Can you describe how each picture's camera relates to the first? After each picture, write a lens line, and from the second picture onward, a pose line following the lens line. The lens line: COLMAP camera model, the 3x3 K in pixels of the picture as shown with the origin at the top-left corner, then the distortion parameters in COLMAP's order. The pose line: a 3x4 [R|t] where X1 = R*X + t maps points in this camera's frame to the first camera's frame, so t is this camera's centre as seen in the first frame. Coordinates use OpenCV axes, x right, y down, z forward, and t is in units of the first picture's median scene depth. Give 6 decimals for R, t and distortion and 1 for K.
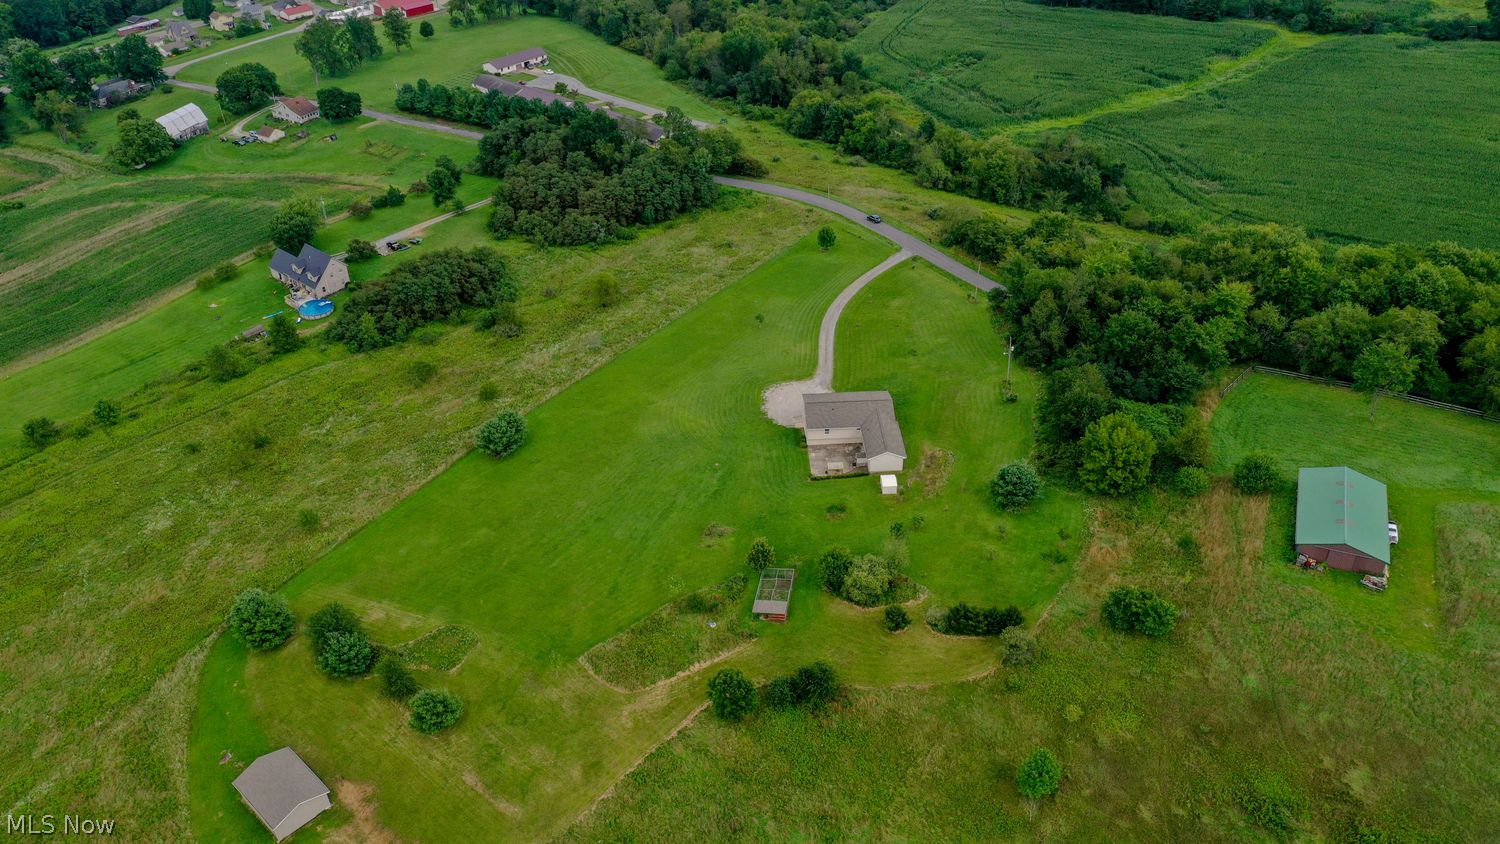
lens RADIAL K [[1175.2, 0, 747.8], [0, 1175.2, 409.7], [0, 0, 1]] dist [-0.014478, 0.005369]
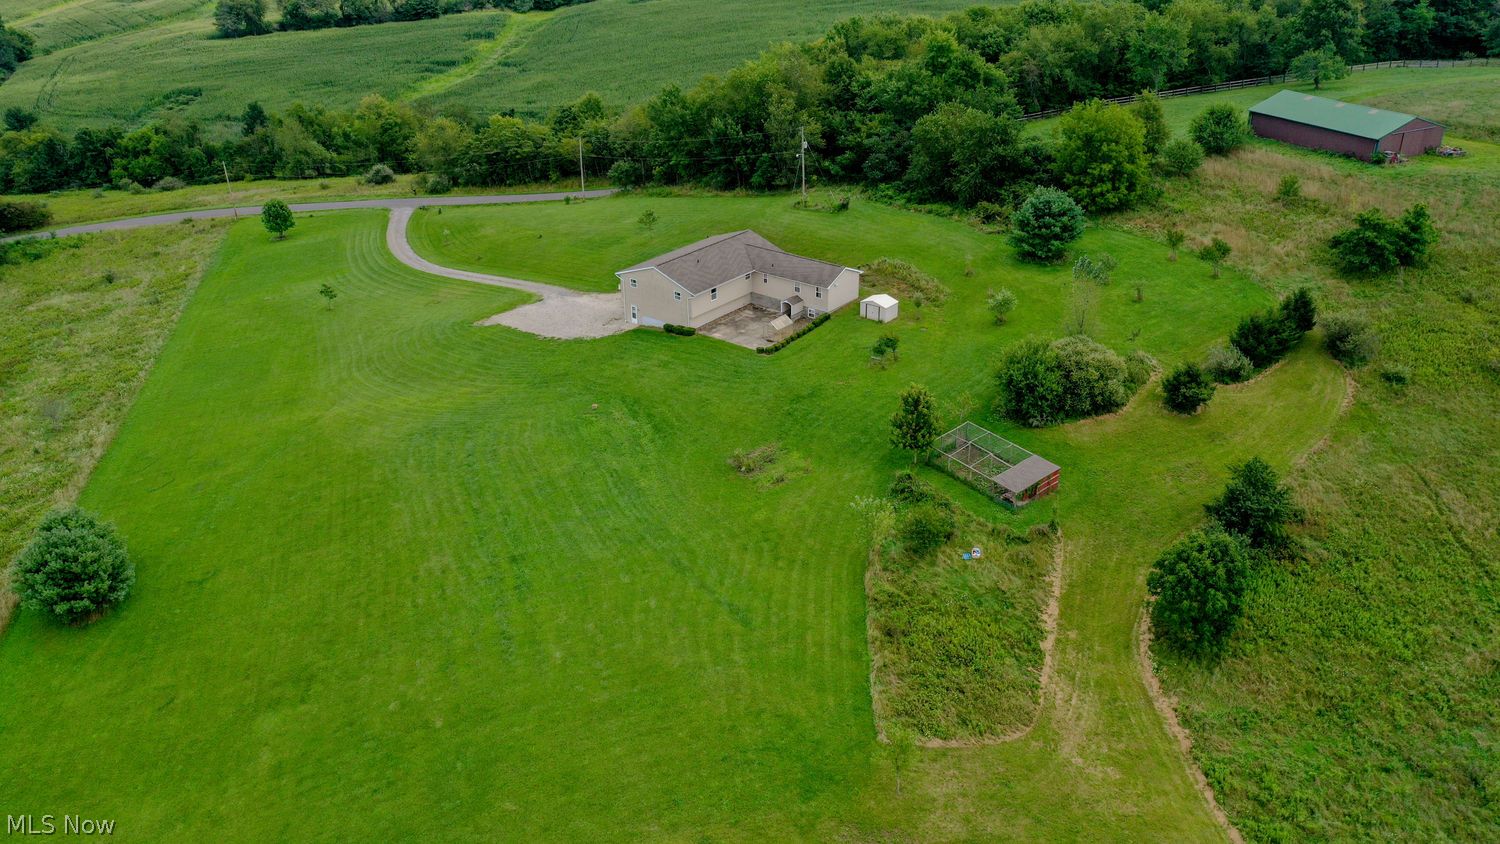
lens RADIAL K [[1175.2, 0, 747.8], [0, 1175.2, 409.7], [0, 0, 1]] dist [-0.014478, 0.005369]
pose [[0.654486, -0.314525, 0.687548, -0.298297], [0.424027, 0.905587, 0.010632, 0.062628], [-0.625979, 0.284581, 0.726061, 0.509979]]
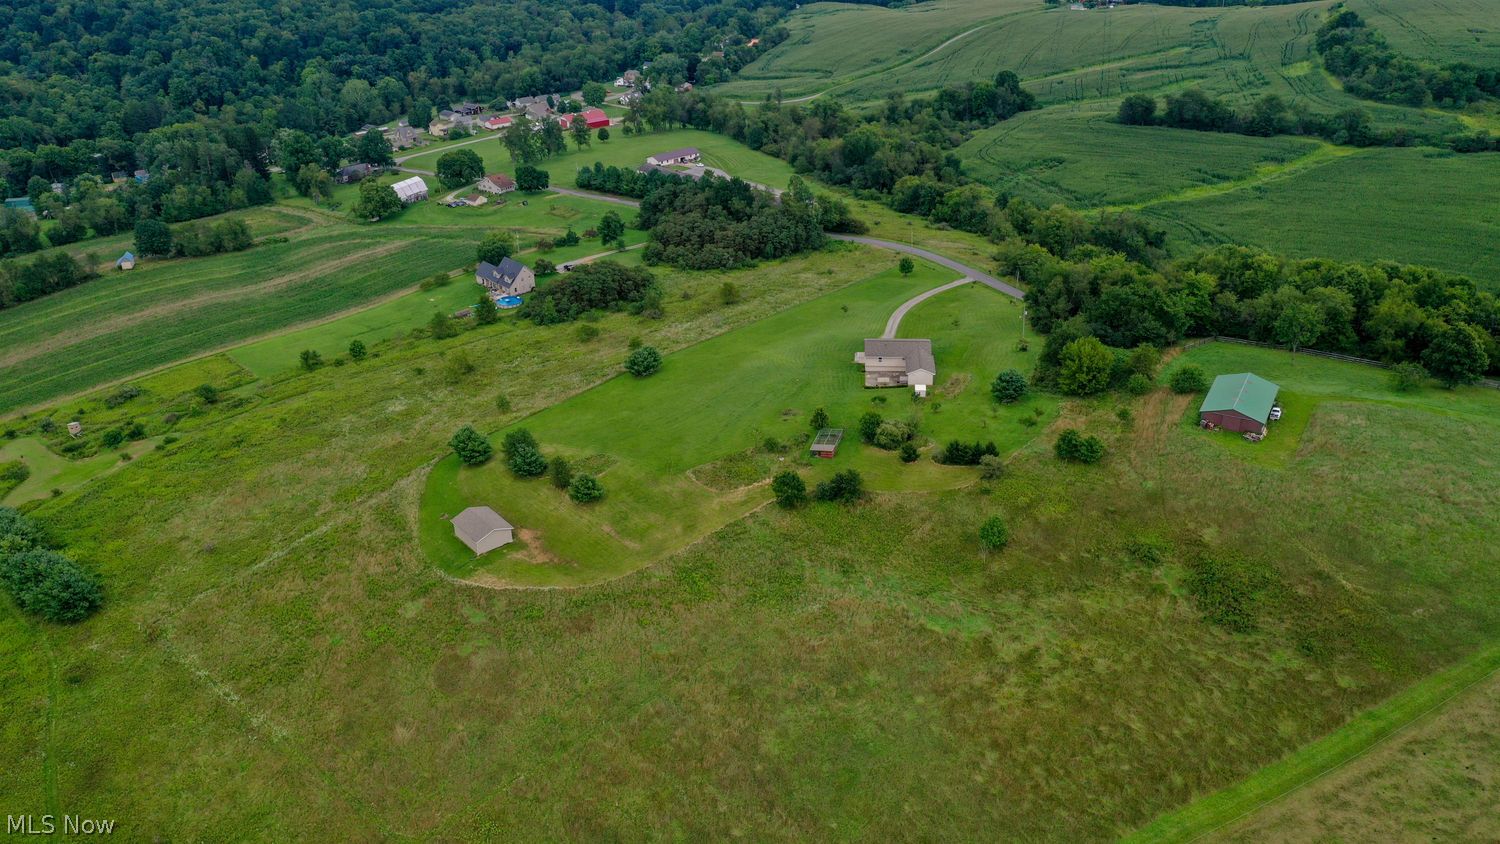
lens RADIAL K [[1175.2, 0, 747.8], [0, 1175.2, 409.7], [0, 0, 1]] dist [-0.014478, 0.005369]
pose [[0.991642, 0.053983, -0.117185, 0.068340], [-0.069543, 0.988668, -0.133041, 0.232678], [0.108675, 0.140079, 0.984158, -0.298785]]
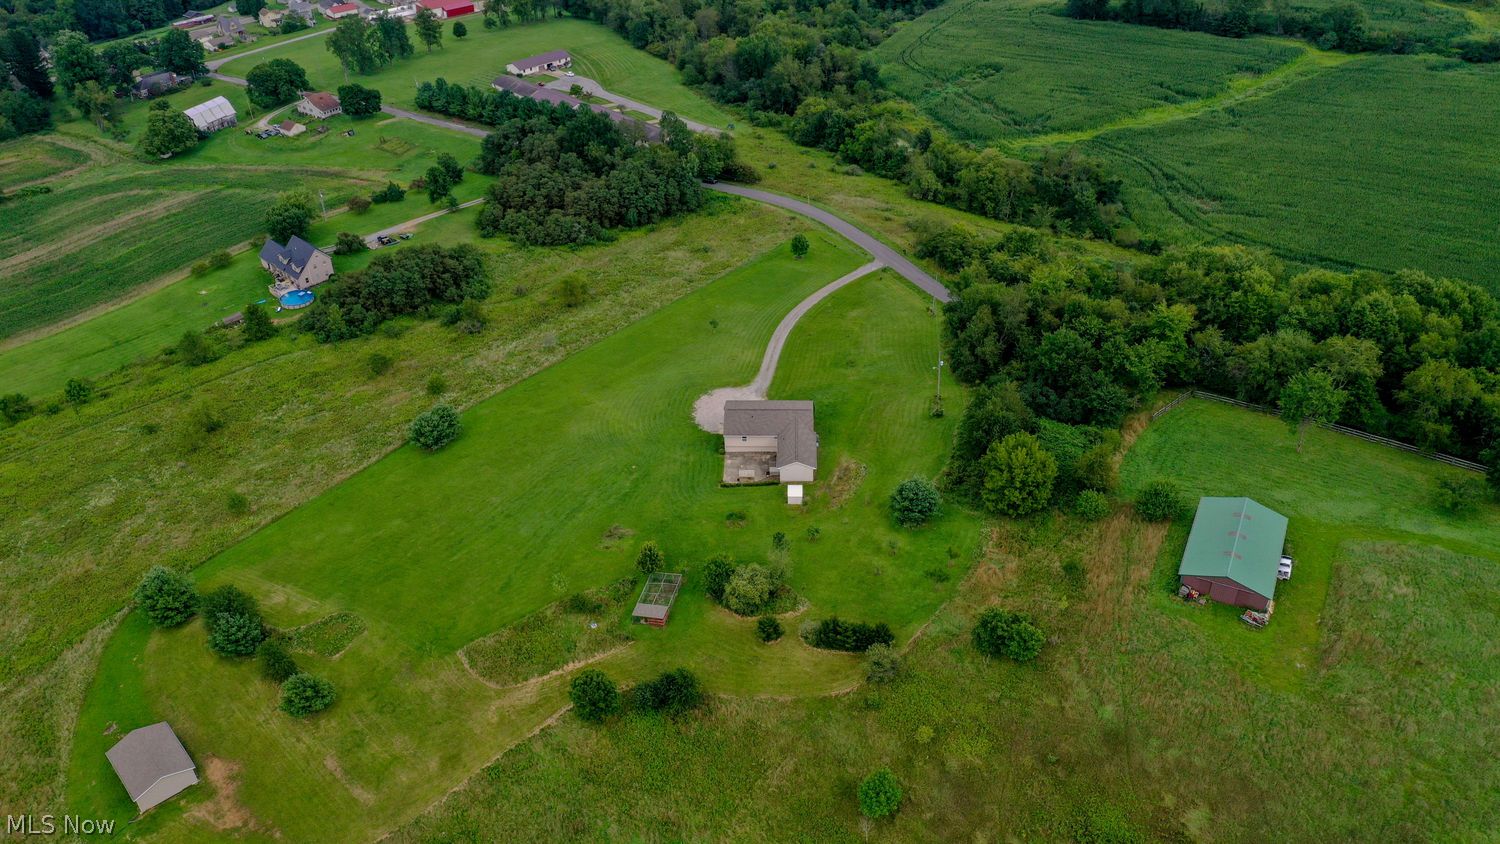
lens RADIAL K [[1175.2, 0, 747.8], [0, 1175.2, 409.7], [0, 0, 1]] dist [-0.014478, 0.005369]
pose [[0.997085, 0.041457, -0.064060, 0.116635], [-0.041804, 0.999117, -0.004093, -0.001949], [0.063834, 0.006759, 0.997938, 0.004398]]
